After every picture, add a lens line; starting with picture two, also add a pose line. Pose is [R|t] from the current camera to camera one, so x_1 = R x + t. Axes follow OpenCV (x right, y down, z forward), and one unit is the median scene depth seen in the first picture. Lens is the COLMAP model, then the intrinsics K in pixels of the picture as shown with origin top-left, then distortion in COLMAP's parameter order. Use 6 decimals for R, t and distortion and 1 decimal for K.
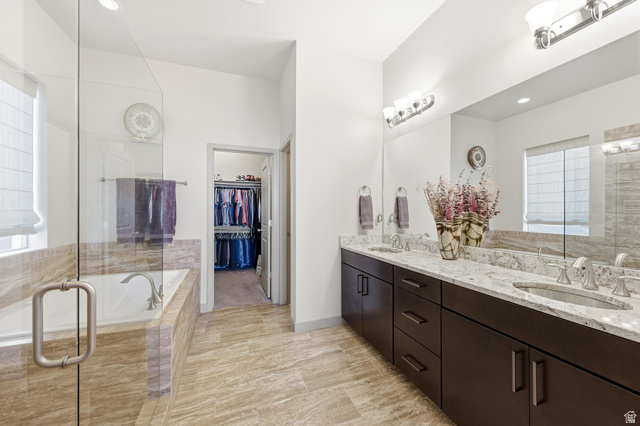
lens RADIAL K [[243.4, 0, 321.8], [0, 243.4, 211.3], [0, 0, 1]] dist [0.000346, 0.000038]
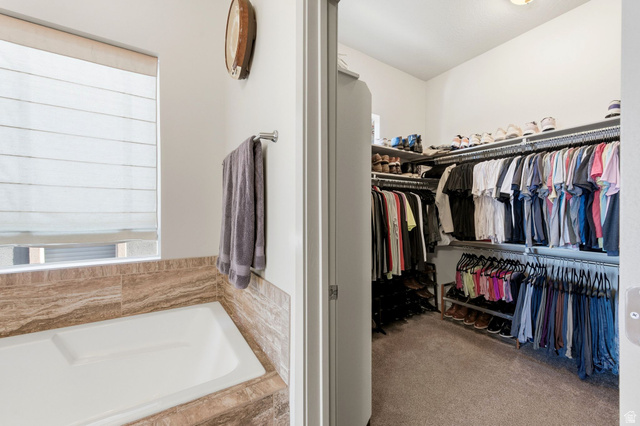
lens RADIAL K [[251.6, 0, 321.1], [0, 251.6, 213.9], [0, 0, 1]] dist [-0.000645, 0.000022]
pose [[0.201325, -0.002686, -0.979521, -0.214013], [0.010351, 0.999946, -0.000615, 0.009398], [0.979470, -0.010016, 0.201342, 1.281761]]
